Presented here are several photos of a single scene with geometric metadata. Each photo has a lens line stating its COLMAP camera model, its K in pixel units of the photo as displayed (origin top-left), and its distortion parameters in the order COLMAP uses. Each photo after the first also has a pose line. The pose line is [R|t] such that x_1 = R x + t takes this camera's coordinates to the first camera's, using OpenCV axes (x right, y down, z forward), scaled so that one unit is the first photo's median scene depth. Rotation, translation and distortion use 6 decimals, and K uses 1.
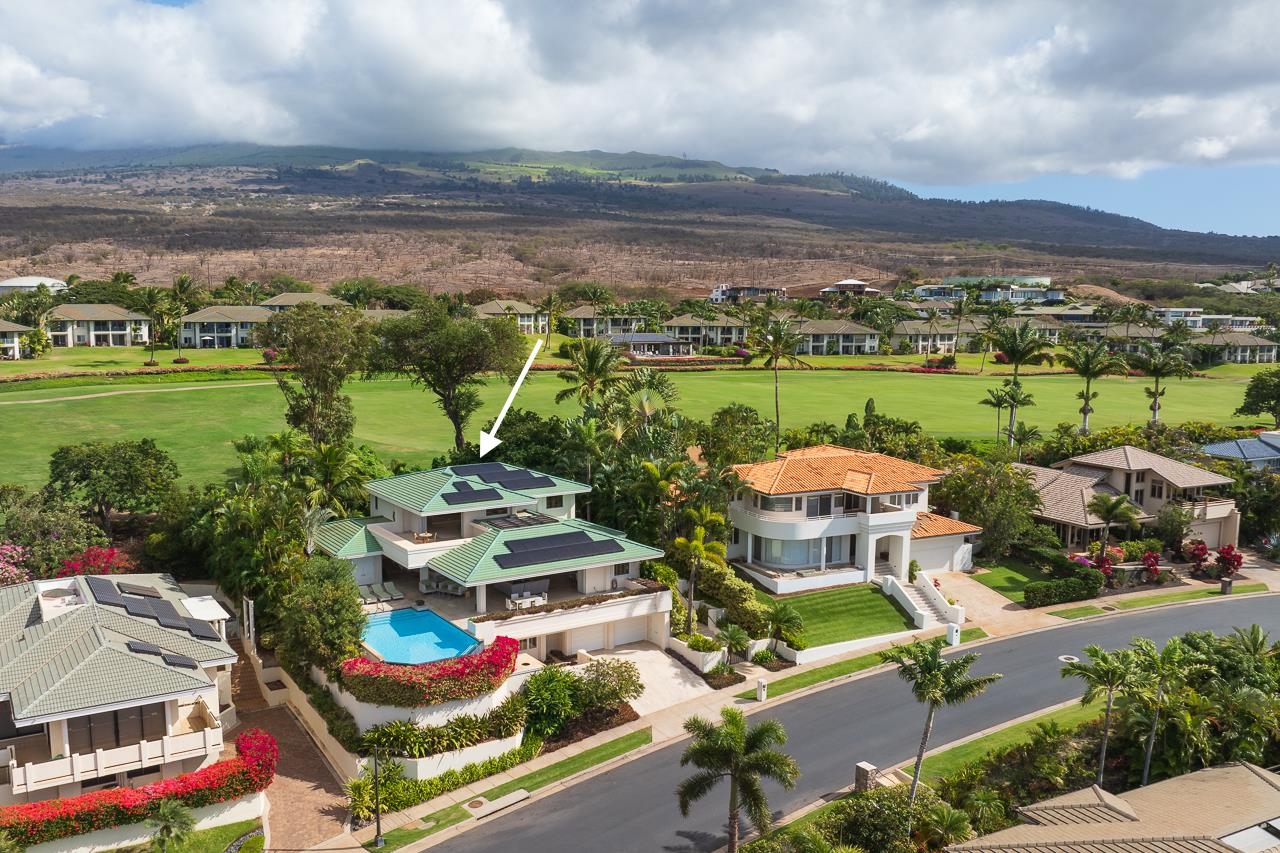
lens RADIAL K [[984.7, 0, 642.0], [0, 984.7, 381.3], [0, 0, 1]] dist [-0.075253, 0.007088]
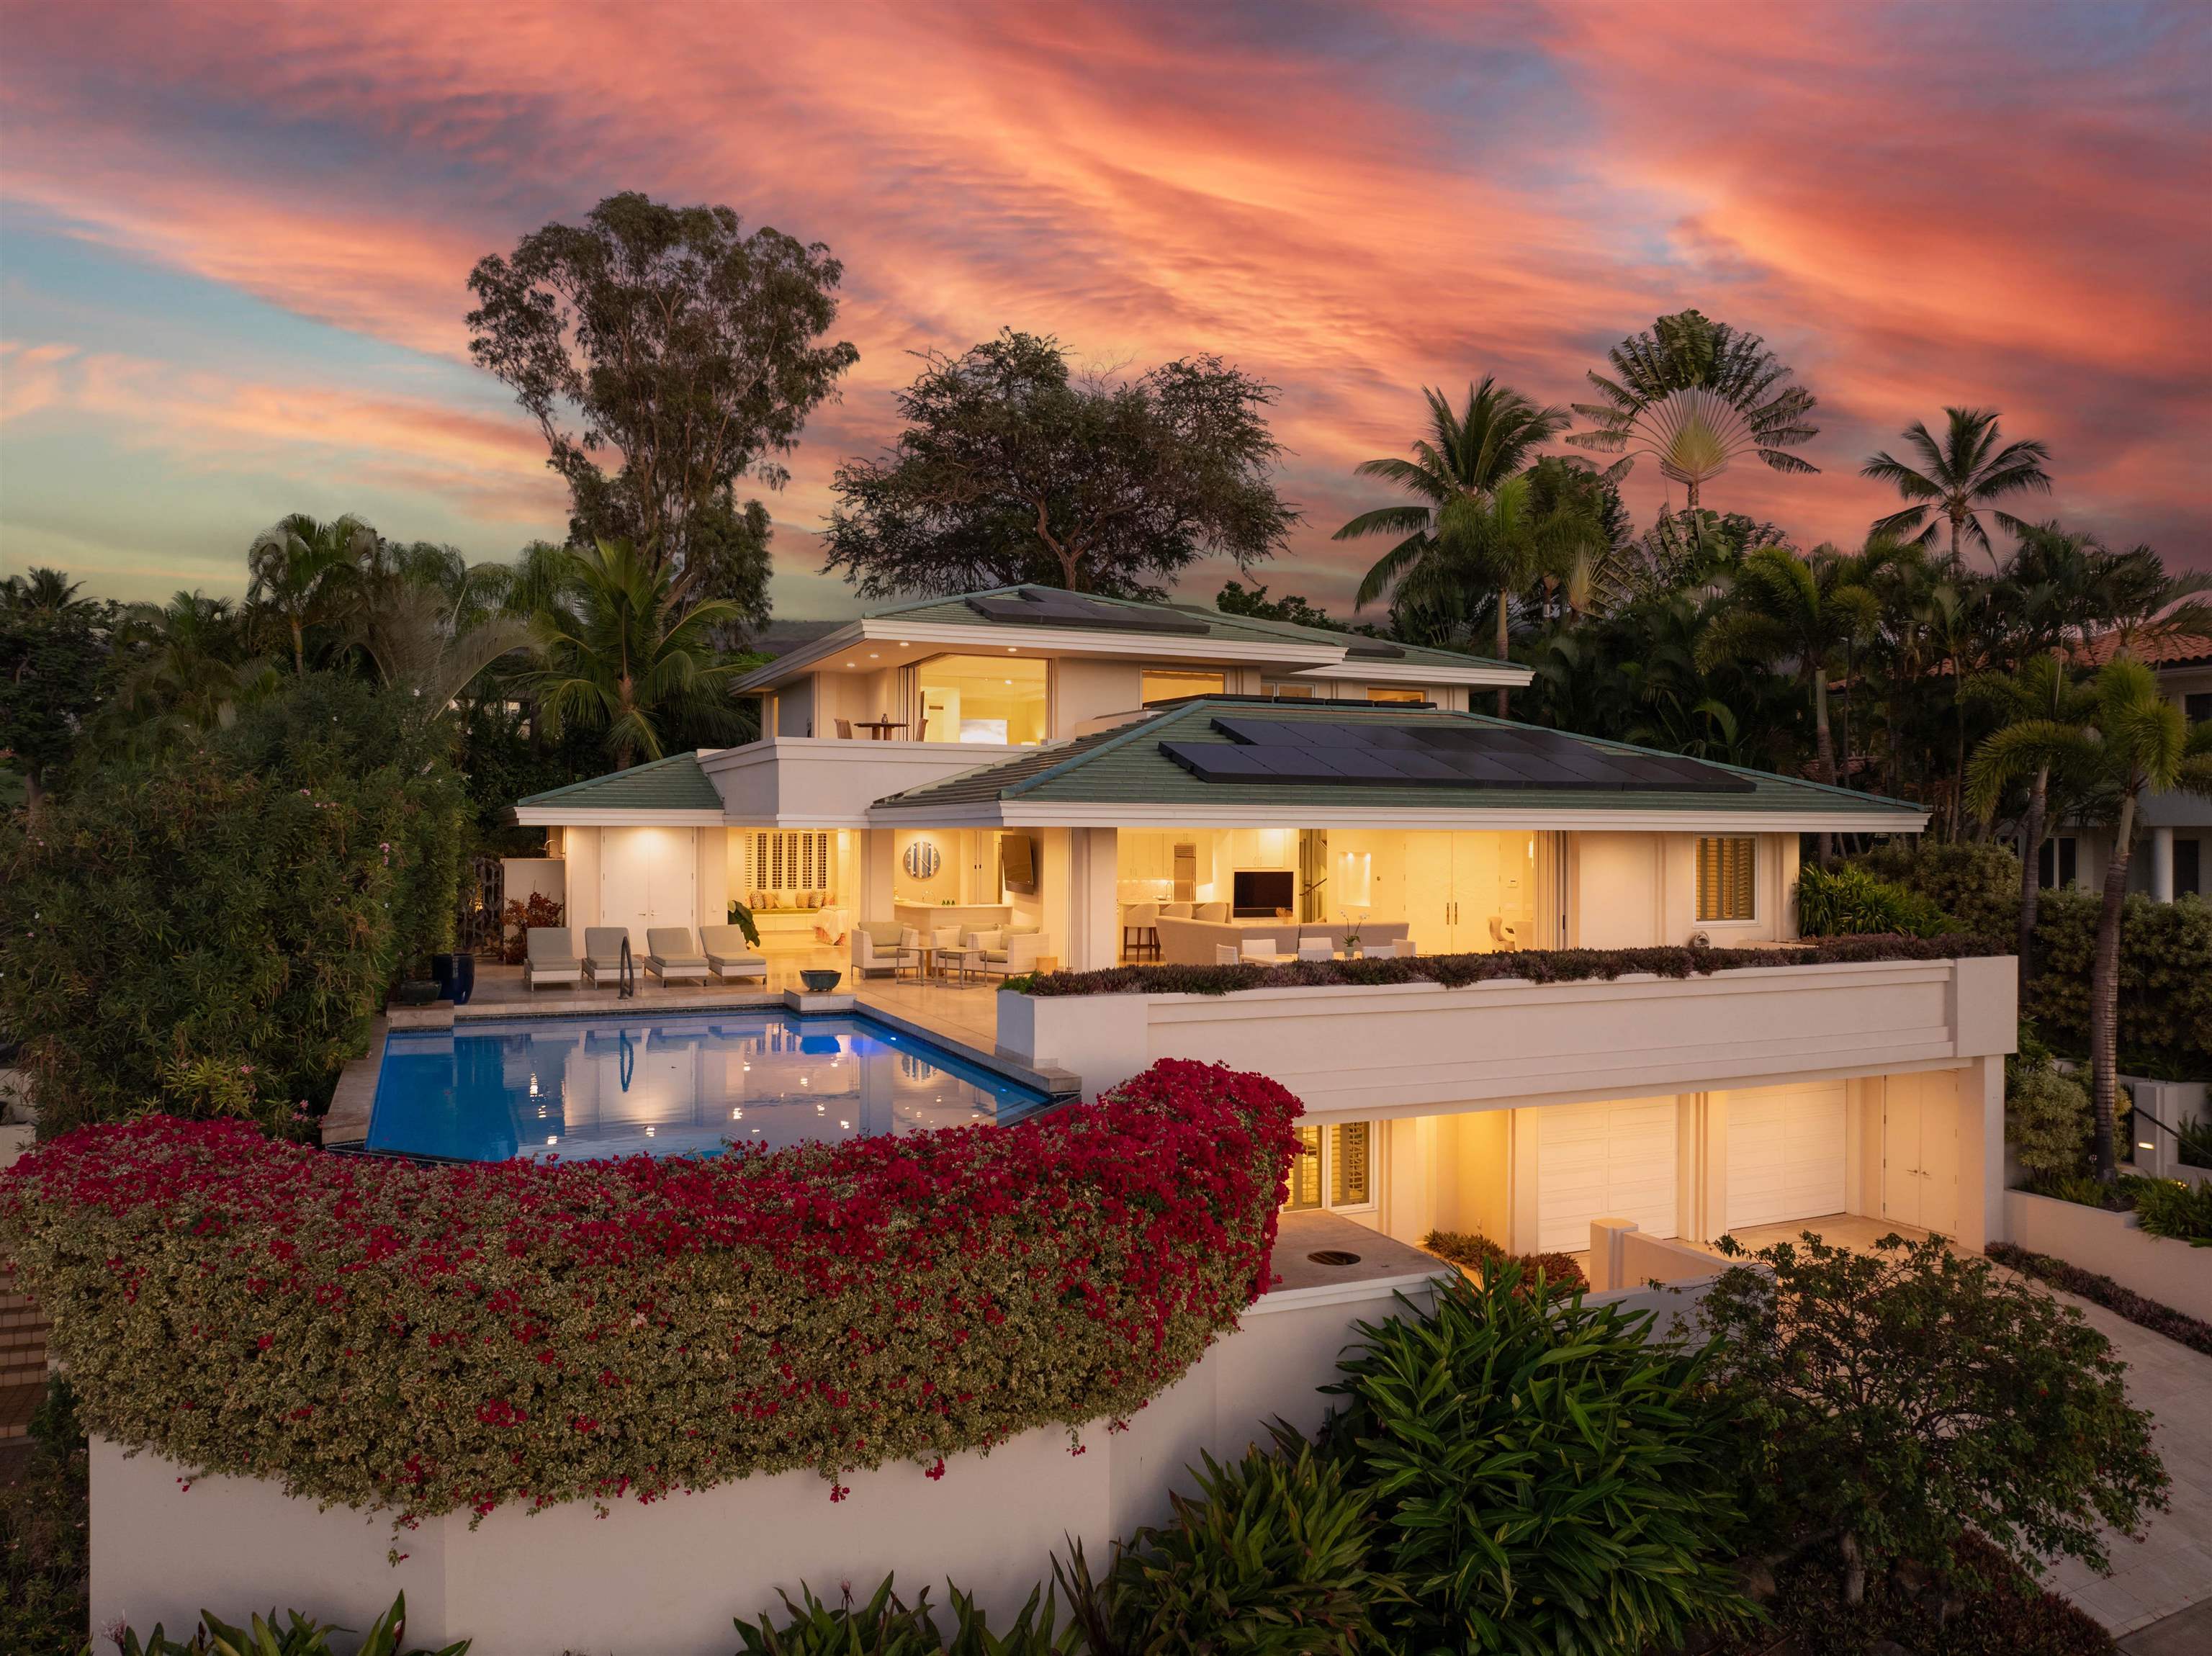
lens RADIAL K [[1557.9, 0, 1106.0], [0, 1557.9, 828.0], [0, 0, 1]] dist [-0.047581, -0.001163]
pose [[0.979857, -0.003544, -0.199667, -0.111166], [-0.009373, 0.997924, -0.063713, 0.249855], [0.199479, 0.064301, 0.977790, 0.785498]]
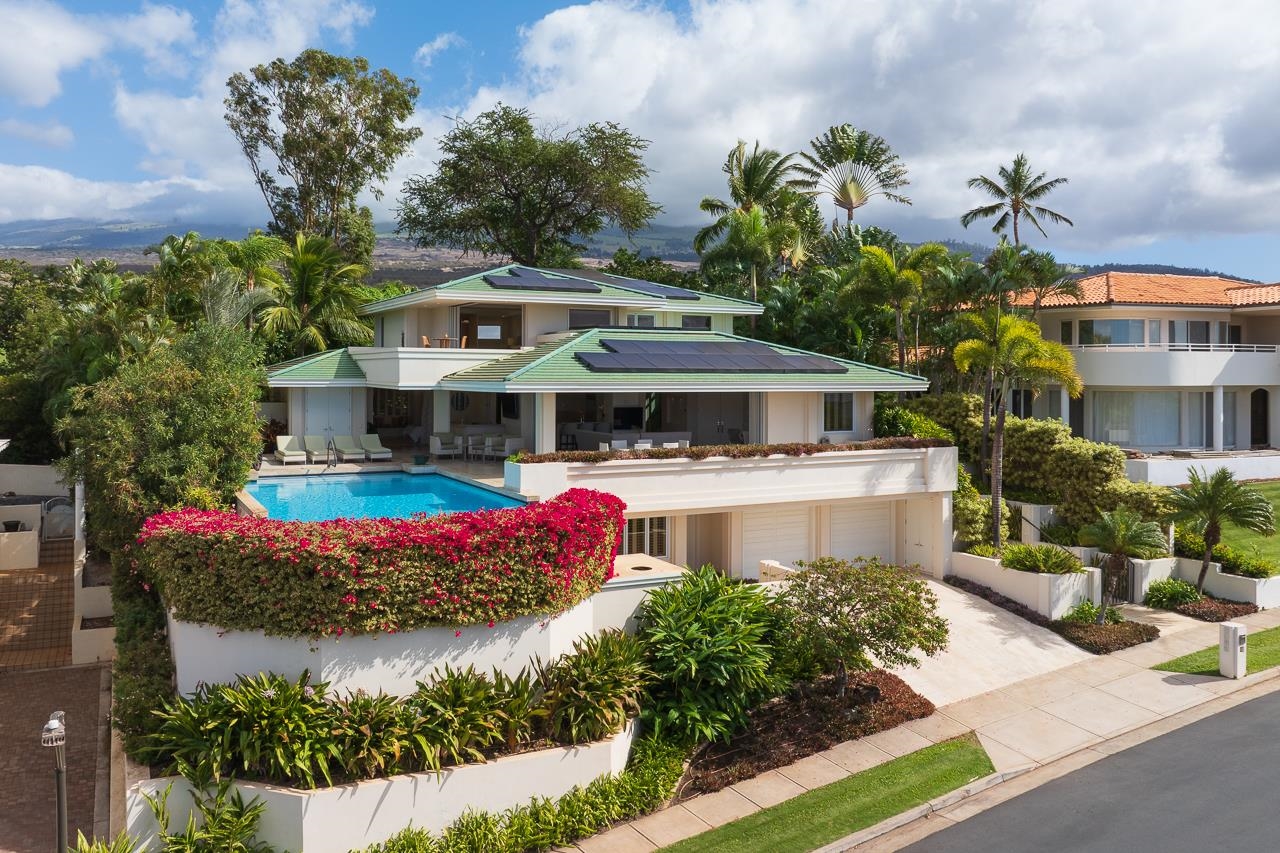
lens RADIAL K [[984.7, 0, 642.0], [0, 984.7, 381.3], [0, 0, 1]] dist [-0.075253, 0.007088]
pose [[0.993740, 0.001500, -0.111708, -0.078327], [-0.007412, 0.998592, -0.052528, 0.248381], [0.111472, 0.053027, 0.992352, 0.633220]]
